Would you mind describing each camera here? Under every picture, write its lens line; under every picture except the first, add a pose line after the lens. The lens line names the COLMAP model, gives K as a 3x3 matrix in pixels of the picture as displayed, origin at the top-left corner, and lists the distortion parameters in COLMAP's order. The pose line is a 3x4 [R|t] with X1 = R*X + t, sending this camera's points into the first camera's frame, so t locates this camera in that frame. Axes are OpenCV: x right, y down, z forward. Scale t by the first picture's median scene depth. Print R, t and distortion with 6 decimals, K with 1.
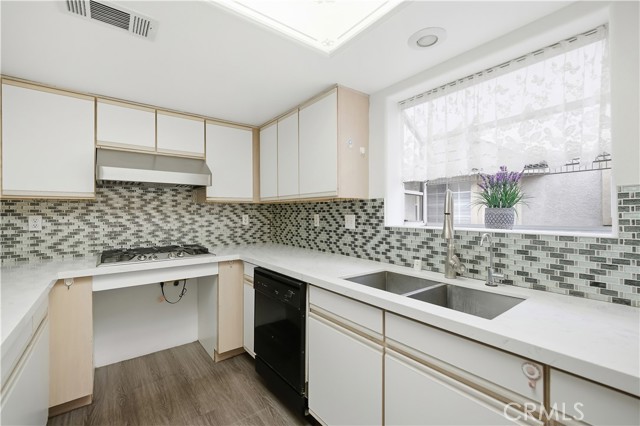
lens RADIAL K [[275.2, 0, 321.8], [0, 275.2, 211.6], [0, 0, 1]] dist [-0.013023, 0.001109]
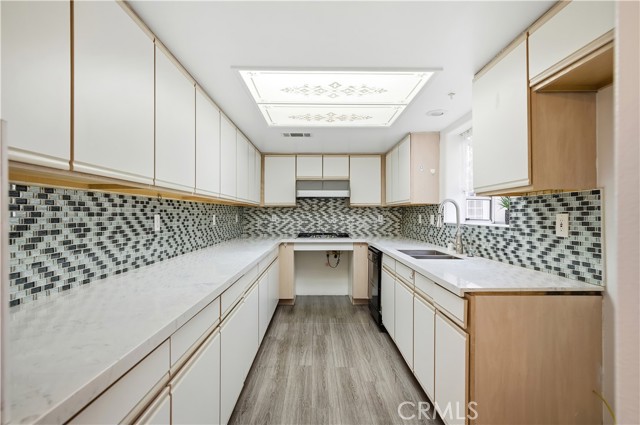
lens RADIAL K [[319.5, 0, 320.7], [0, 319.5, 214.9], [0, 0, 1]] dist [-0.000532, 0.001261]
pose [[0.794693, 0.005389, -0.606988, 0.620763], [-0.001427, 0.999974, 0.007010, 0.001188], [0.607010, -0.004704, 0.794680, -0.634373]]
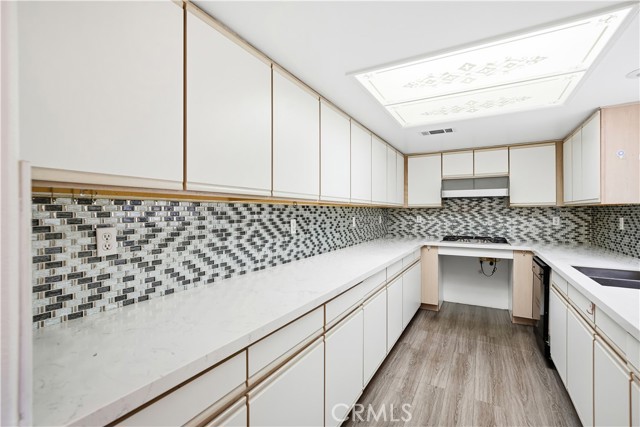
lens RADIAL K [[293.6, 0, 319.2], [0, 293.6, 213.2], [0, 0, 1]] dist [-0.004296, 0.003050]
pose [[0.383838, 0.007553, -0.923370, 0.609962], [0.003069, 0.999951, 0.009455, -0.022009], [0.923395, -0.006463, 0.383796, -0.477285]]
